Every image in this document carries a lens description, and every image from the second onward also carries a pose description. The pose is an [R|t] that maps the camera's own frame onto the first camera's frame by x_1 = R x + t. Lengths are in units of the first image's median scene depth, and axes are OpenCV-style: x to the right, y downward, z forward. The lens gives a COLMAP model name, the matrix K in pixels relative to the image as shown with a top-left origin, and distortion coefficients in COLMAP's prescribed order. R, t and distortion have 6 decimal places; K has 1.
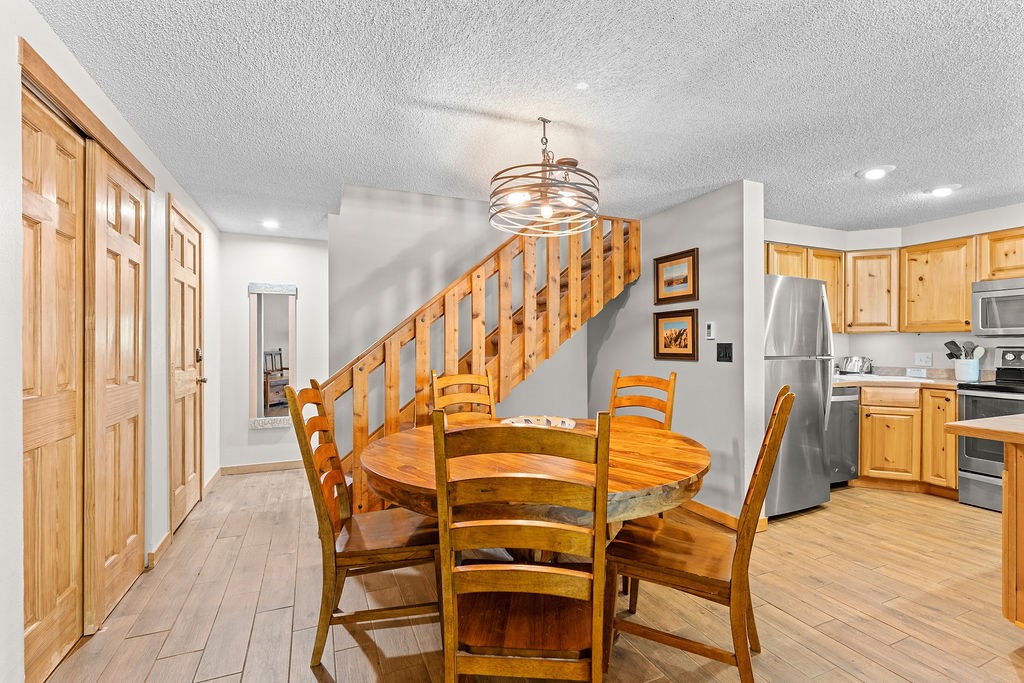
lens RADIAL K [[454.6, 0, 513.4], [0, 454.6, 345.5], [0, 0, 1]] dist [-0.003702, 0.000069]
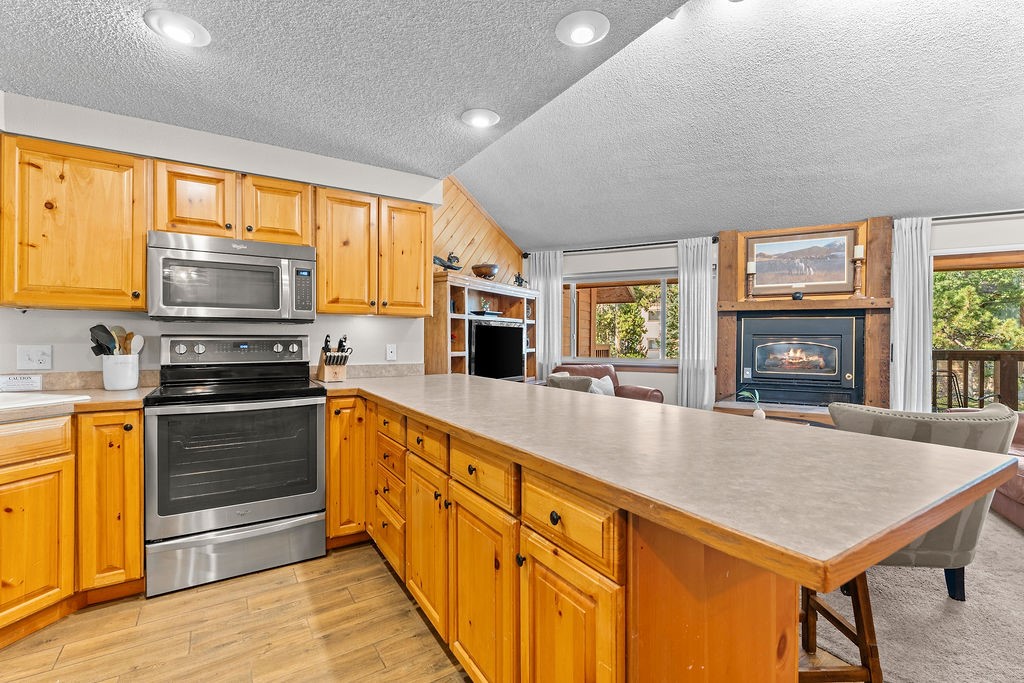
lens RADIAL K [[454.6, 0, 508.5], [0, 454.6, 341.6], [0, 0, 1]] dist [-0.003702, 0.000069]
pose [[-0.157703, -0.008620, 0.987449, 0.322286], [-0.003620, 0.999960, 0.008151, 0.005680], [-0.987480, -0.002289, -0.157728, 0.613310]]
